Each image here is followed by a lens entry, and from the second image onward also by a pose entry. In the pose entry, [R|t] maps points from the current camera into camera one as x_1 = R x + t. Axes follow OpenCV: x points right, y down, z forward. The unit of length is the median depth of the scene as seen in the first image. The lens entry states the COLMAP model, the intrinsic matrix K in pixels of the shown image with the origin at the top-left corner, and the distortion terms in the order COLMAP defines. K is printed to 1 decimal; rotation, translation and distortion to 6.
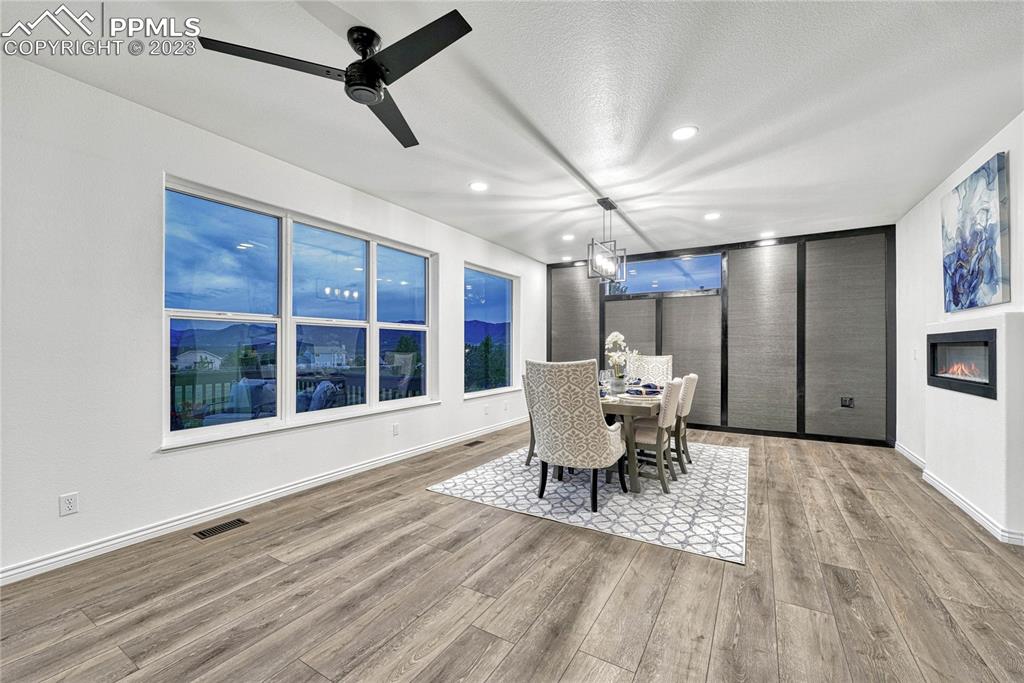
lens RADIAL K [[411.3, 0, 514.4], [0, 411.3, 346.3], [0, 0, 1]] dist [-0.001949, -0.000651]
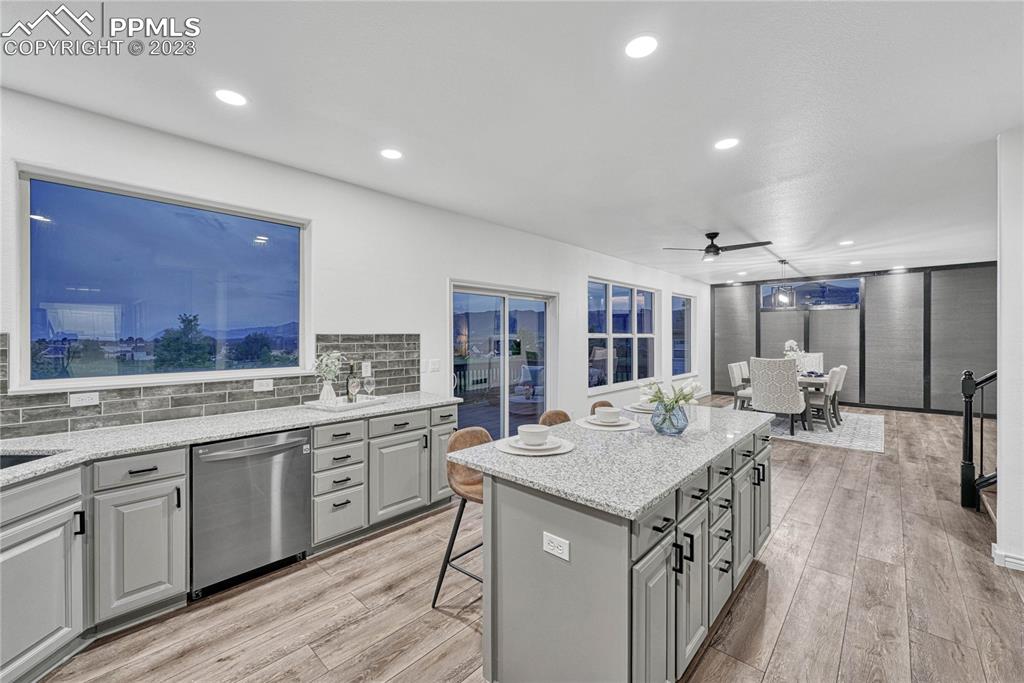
lens RADIAL K [[411.3, 0, 508.4], [0, 411.3, 337.7], [0, 0, 1]] dist [-0.001949, -0.000651]
pose [[0.977083, -0.003702, -0.212825, -0.394591], [0.005031, 0.999971, 0.005702, -0.045314], [0.212798, -0.006643, 0.977074, -0.663764]]
